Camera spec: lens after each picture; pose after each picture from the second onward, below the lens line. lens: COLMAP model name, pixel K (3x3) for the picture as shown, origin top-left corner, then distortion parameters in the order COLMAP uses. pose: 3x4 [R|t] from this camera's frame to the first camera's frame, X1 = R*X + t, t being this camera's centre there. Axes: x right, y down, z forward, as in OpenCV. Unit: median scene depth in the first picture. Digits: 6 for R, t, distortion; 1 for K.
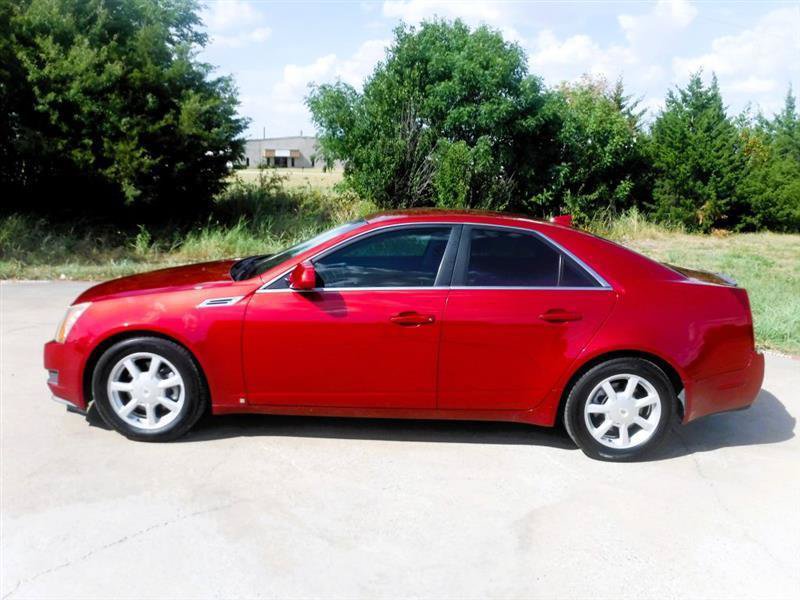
lens RADIAL K [[664.0, 0, 400.0], [0, 664.0, 300.0], [0, 0, 1]] dist [-0.074165, 0.001190]
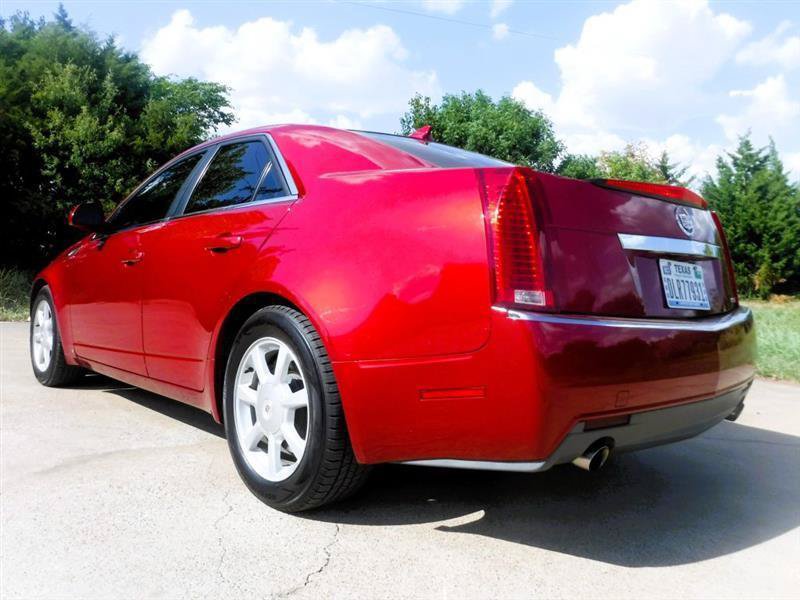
lens RADIAL K [[660.8, 0, 400.0], [0, 660.8, 300.0], [0, 0, 1]] dist [-0.068586, 0.008744]
pose [[0.988654, -0.017444, -0.149198, 0.173303], [-0.005376, 0.988489, -0.151197, 0.069577], [0.150118, 0.150283, 0.977179, 0.056262]]
